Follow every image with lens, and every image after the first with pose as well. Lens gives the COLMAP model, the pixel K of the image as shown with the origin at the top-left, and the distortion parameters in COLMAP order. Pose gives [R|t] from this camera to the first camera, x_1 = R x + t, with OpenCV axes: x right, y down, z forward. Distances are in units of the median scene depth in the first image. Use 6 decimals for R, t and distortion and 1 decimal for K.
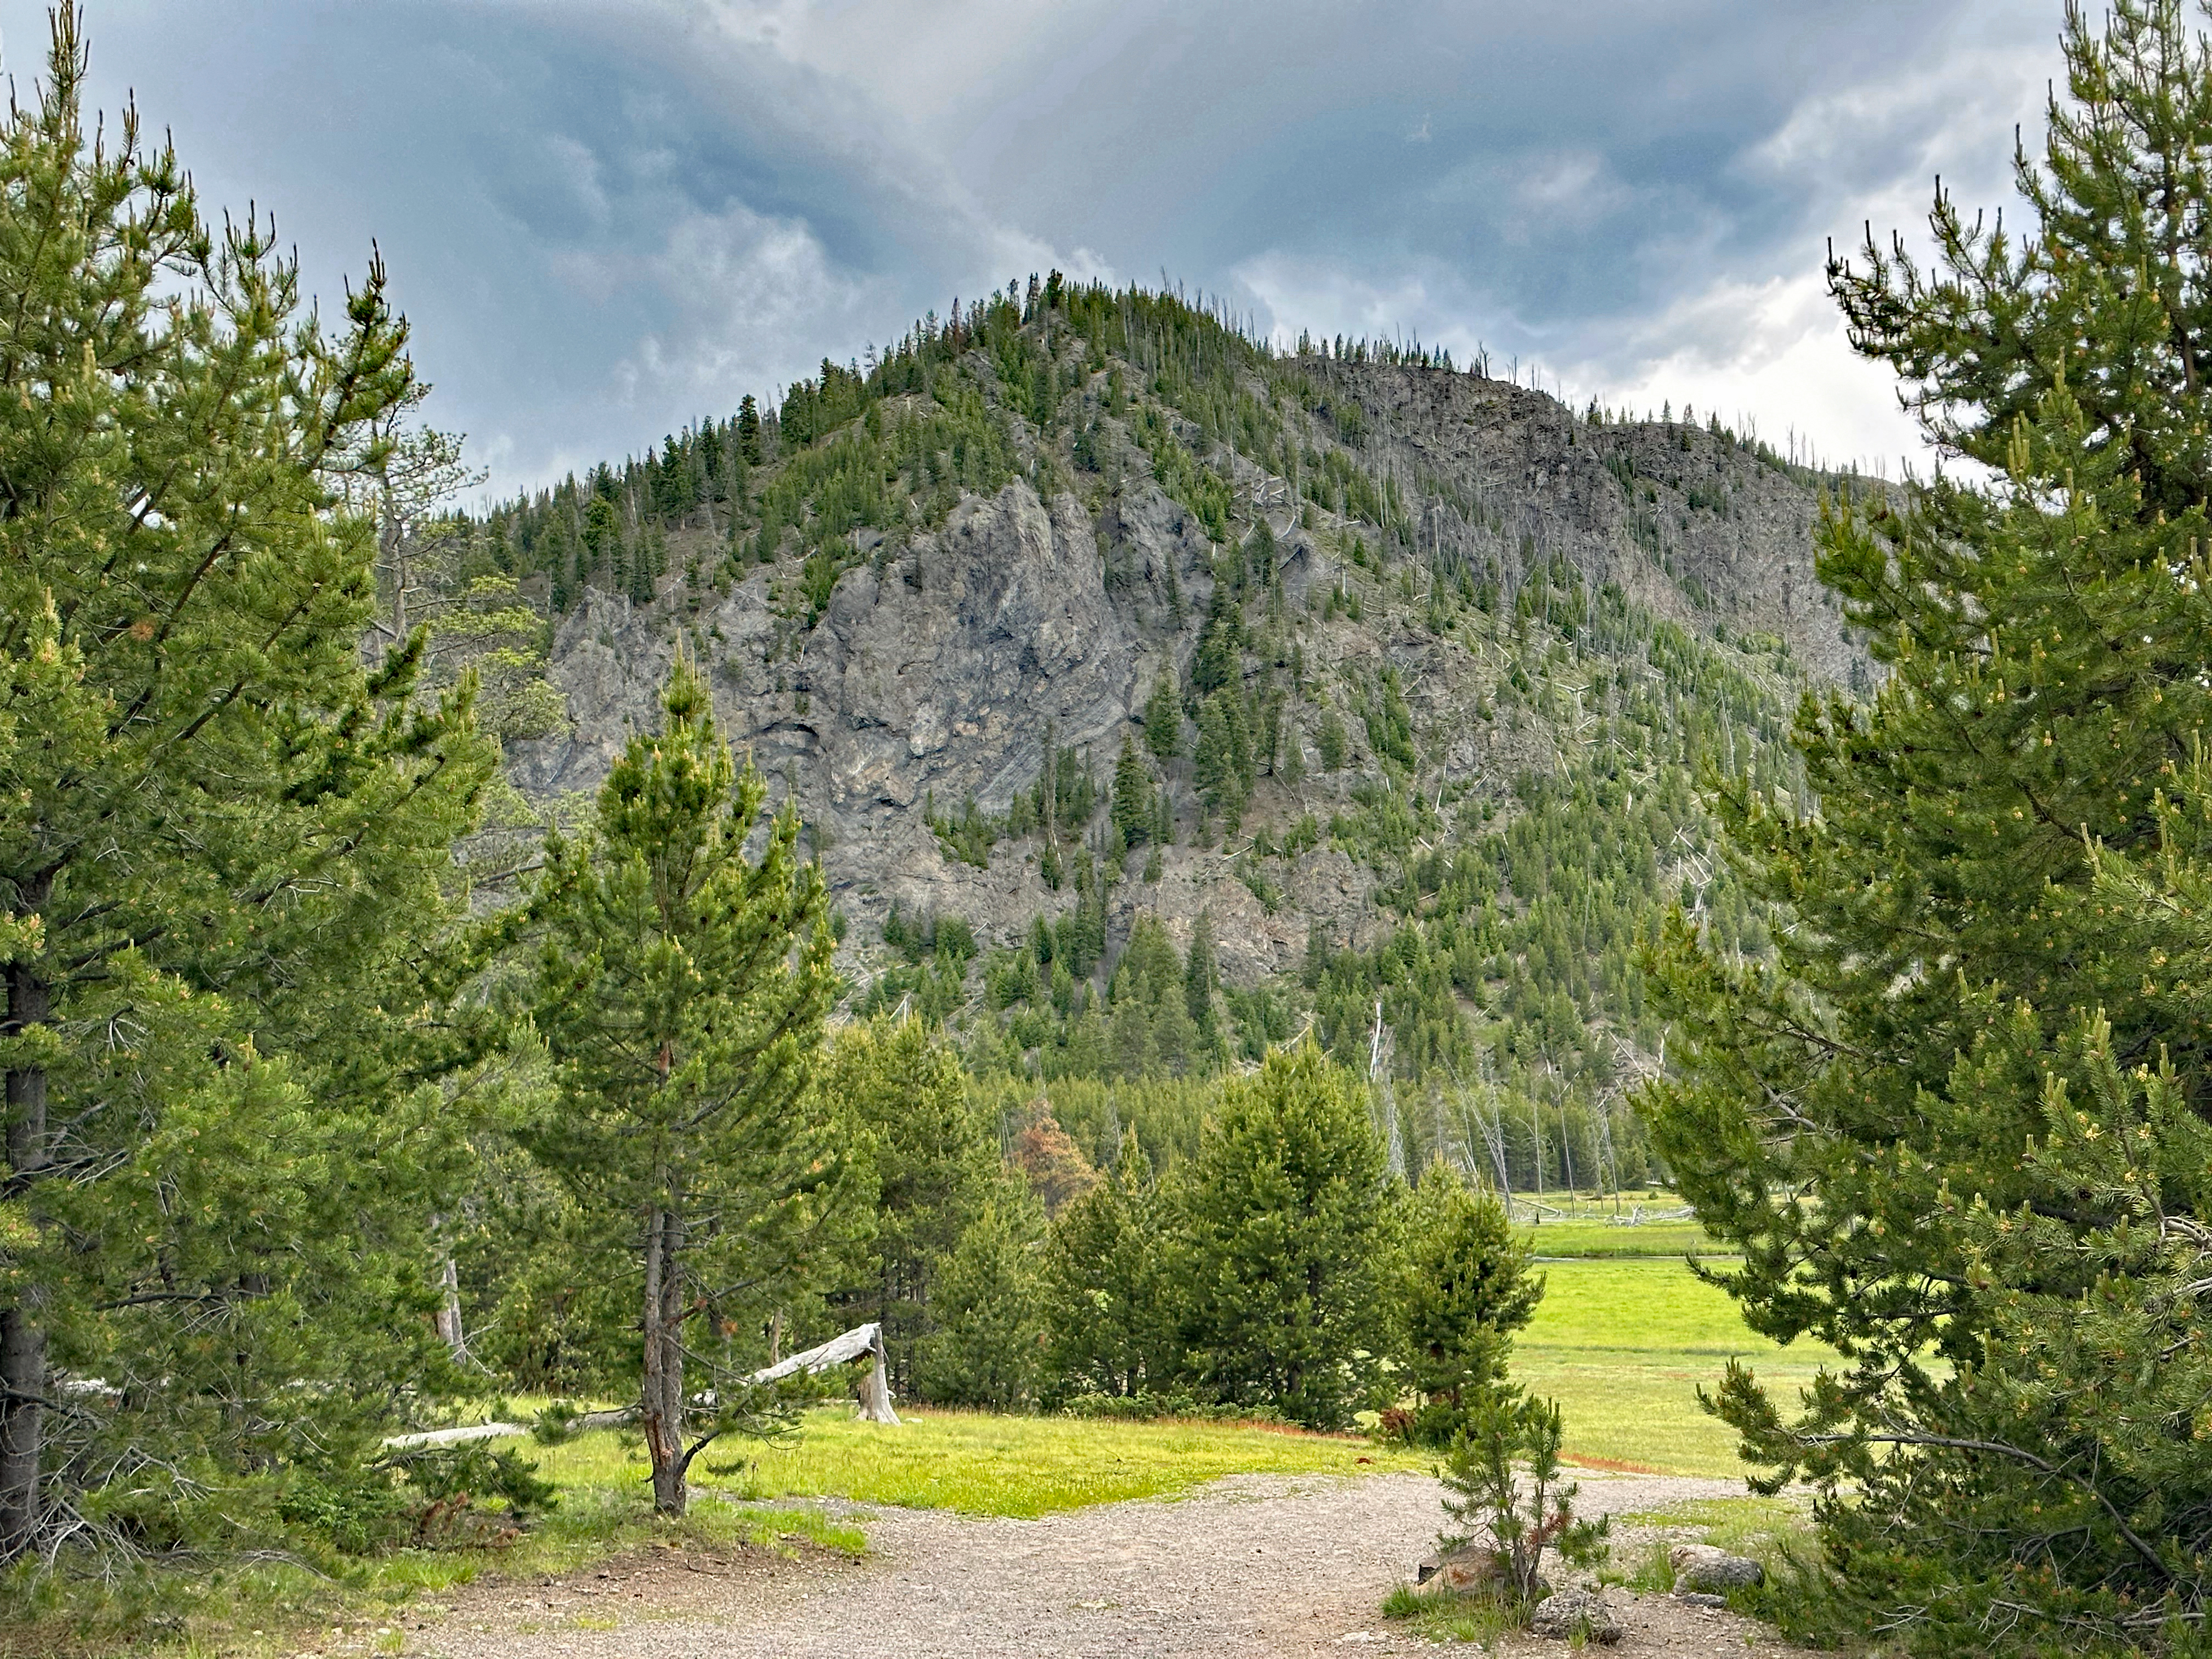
lens RADIAL K [[3080.4, 0, 1120.8], [0, 3080.4, 867.5], [0, 0, 1]] dist [0.106997, -0.125647]
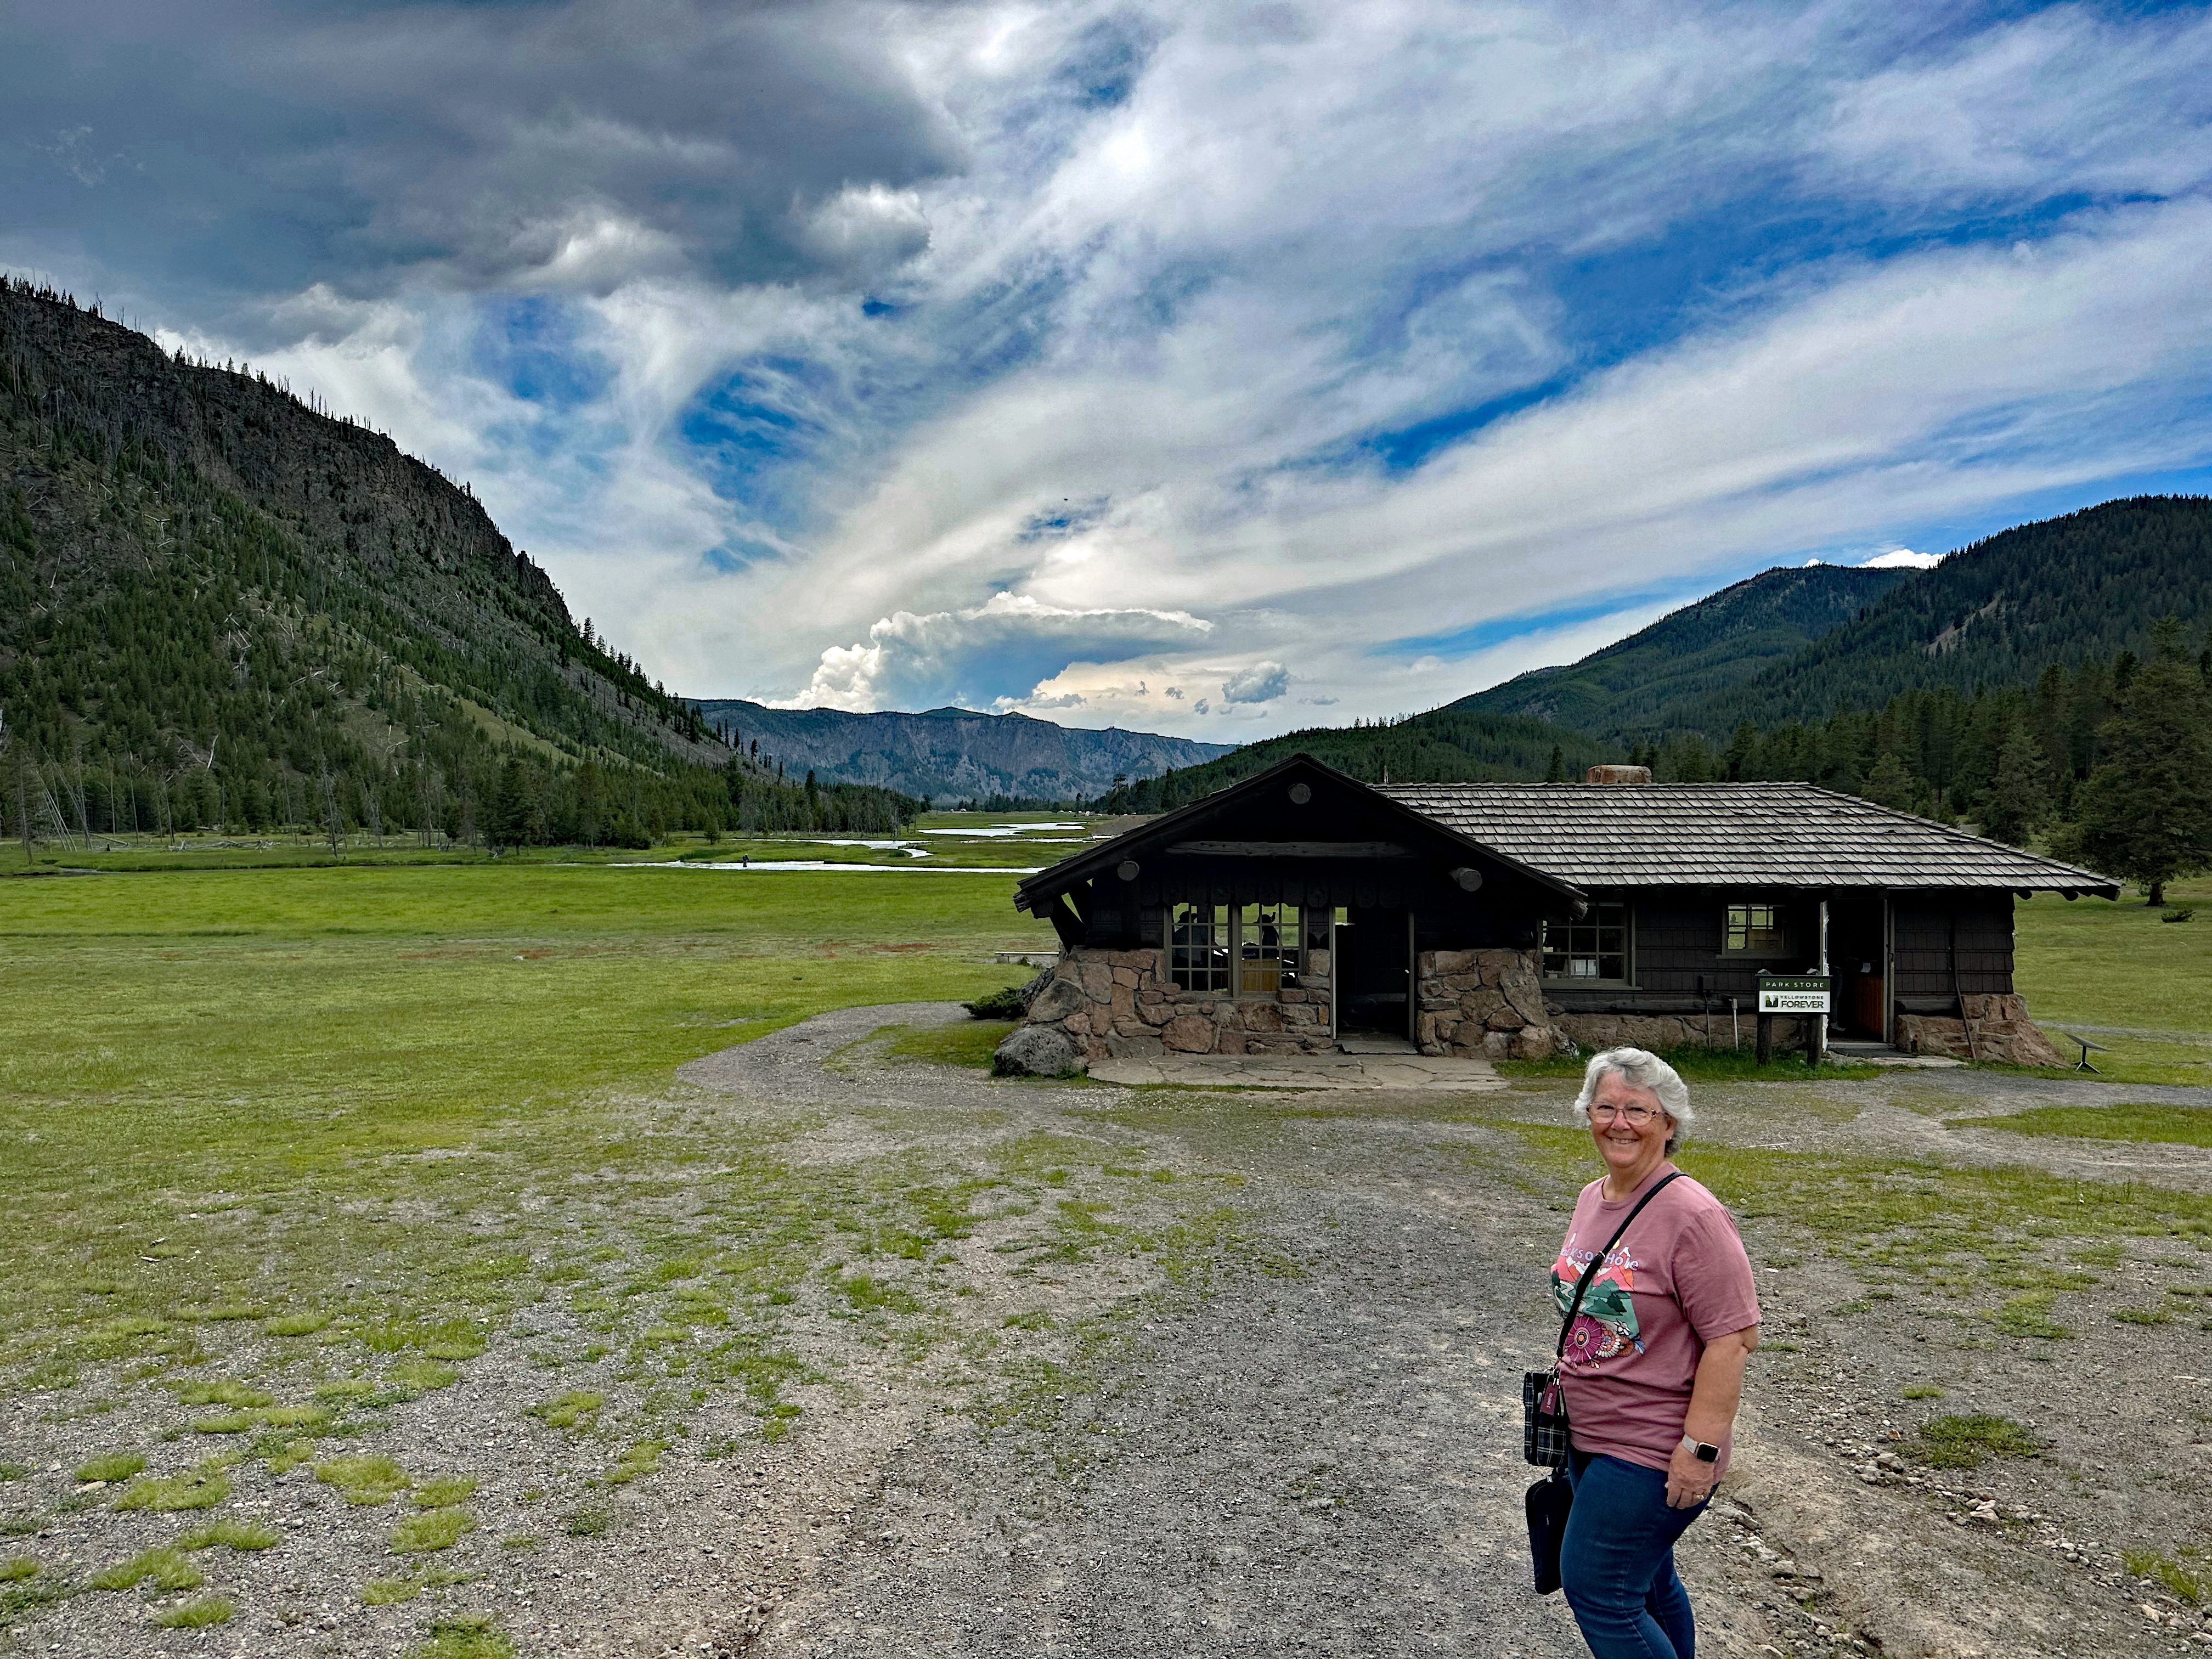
lens RADIAL K [[1579.1, 0, 1106.0], [0, 1579.1, 829.5], [0, 0, 1]] dist [0.023074, -0.024079]
pose [[0.775966, 0.008833, 0.630713, 0.012637], [-0.069515, 0.995009, 0.071589, 0.008400], [-0.626933, -0.099395, 0.772707, 0.054649]]
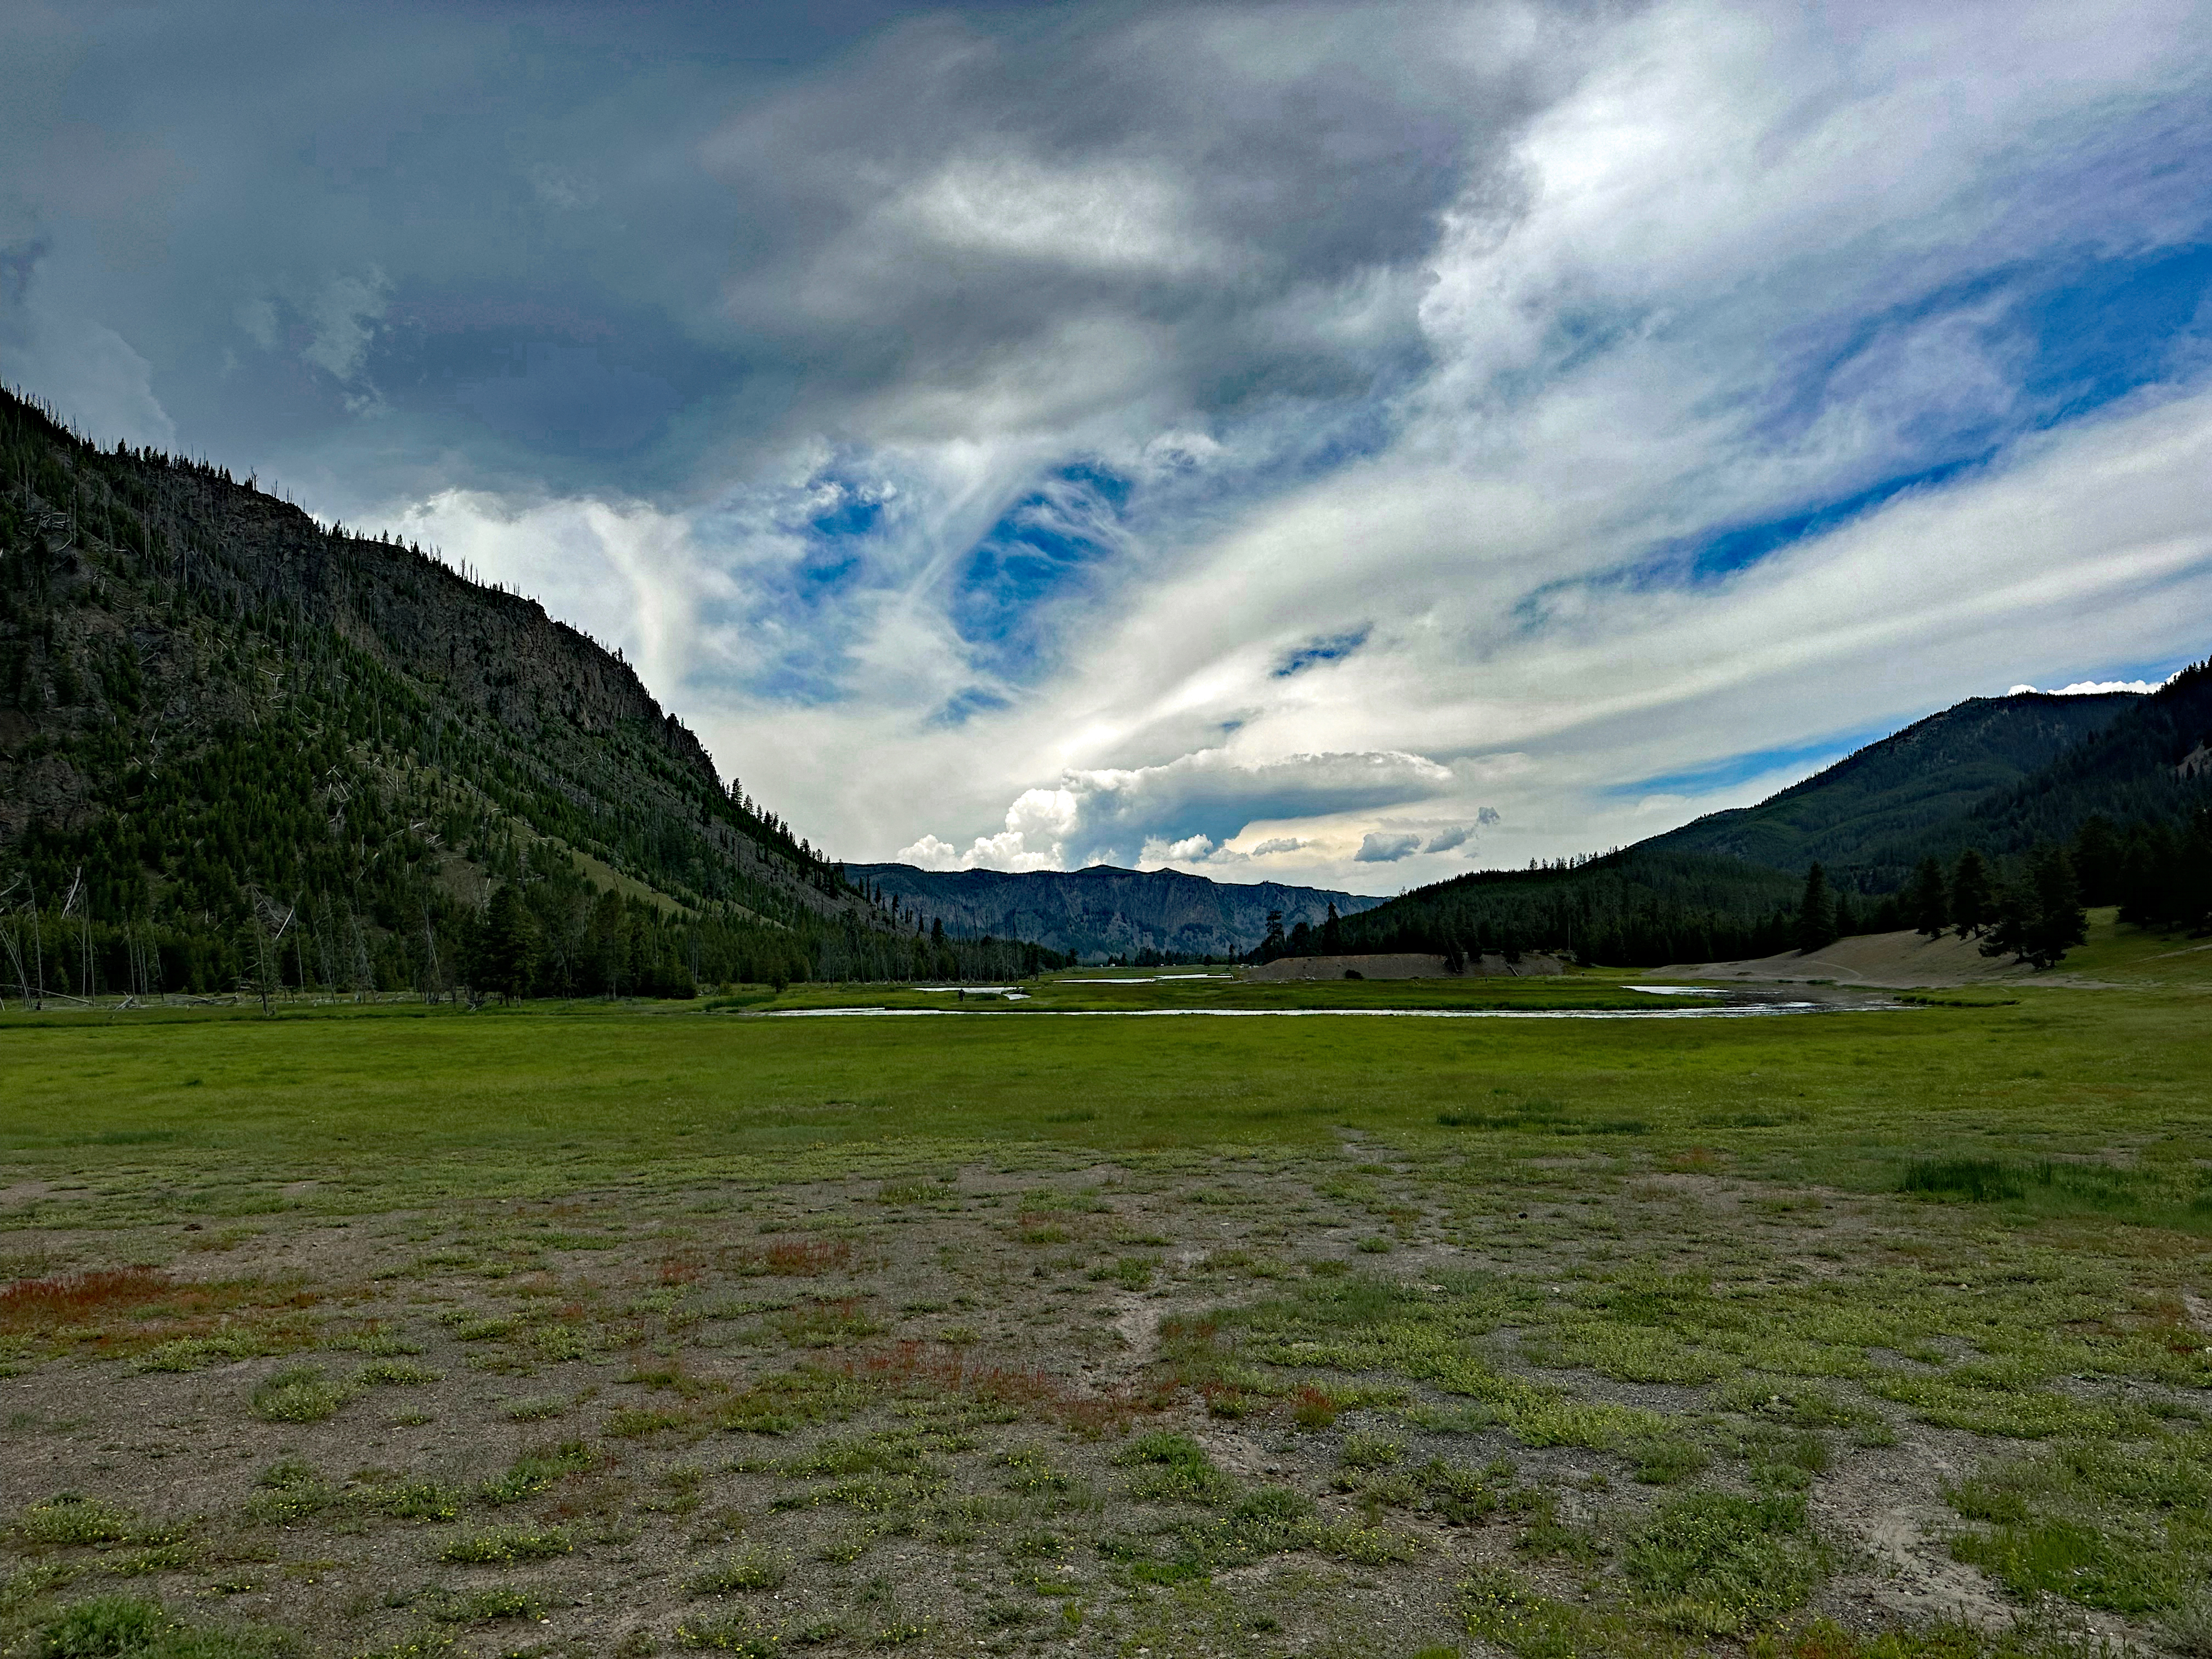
lens RADIAL K [[1543.2, 0, 1106.0], [0, 1543.2, 829.5], [0, 0, 1]] dist [0.121662, -0.183019]
pose [[0.835639, 0.054246, 0.546595, 0.072639], [-0.048151, 0.998515, -0.025482, 0.020071], [-0.547165, -0.005025, 0.837010, 0.124513]]
